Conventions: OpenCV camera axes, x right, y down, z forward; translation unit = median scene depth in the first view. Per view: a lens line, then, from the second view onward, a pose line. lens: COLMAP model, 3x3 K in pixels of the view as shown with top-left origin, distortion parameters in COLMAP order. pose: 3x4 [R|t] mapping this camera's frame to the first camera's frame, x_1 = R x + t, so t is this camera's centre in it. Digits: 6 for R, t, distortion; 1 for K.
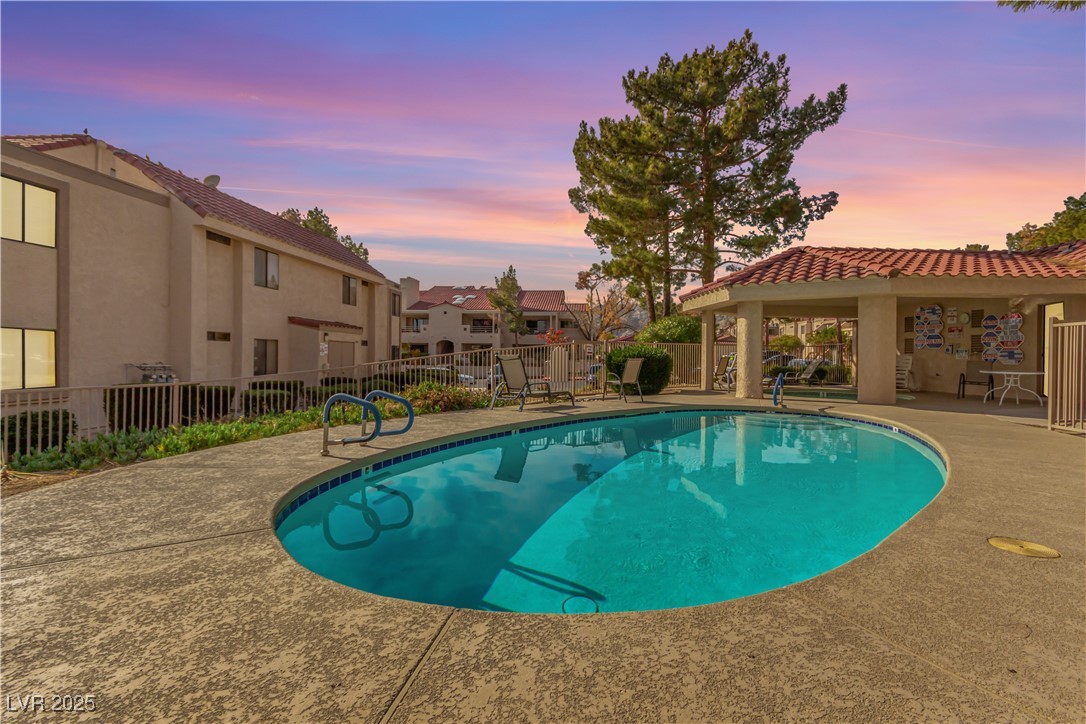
lens RADIAL K [[501.8, 0, 548.2], [0, 501.8, 358.3], [0, 0, 1]] dist [-0.000277, -0.000749]
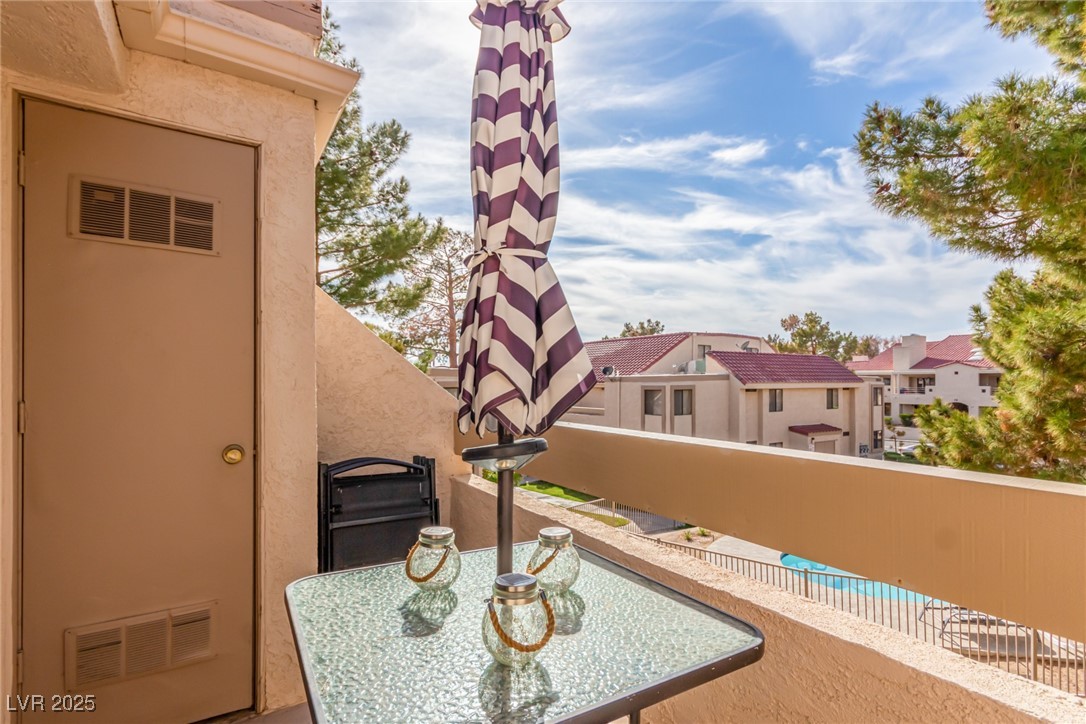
lens RADIAL K [[507.6, 0, 546.8], [0, 507.6, 381.0], [0, 0, 1]] dist [-0.001231, -0.000409]
pose [[0.592021, -0.011751, -0.805837, 0.312300], [0.002885, 0.999918, -0.012462, -0.191608], [0.805917, 0.005053, 0.592007, -0.551563]]
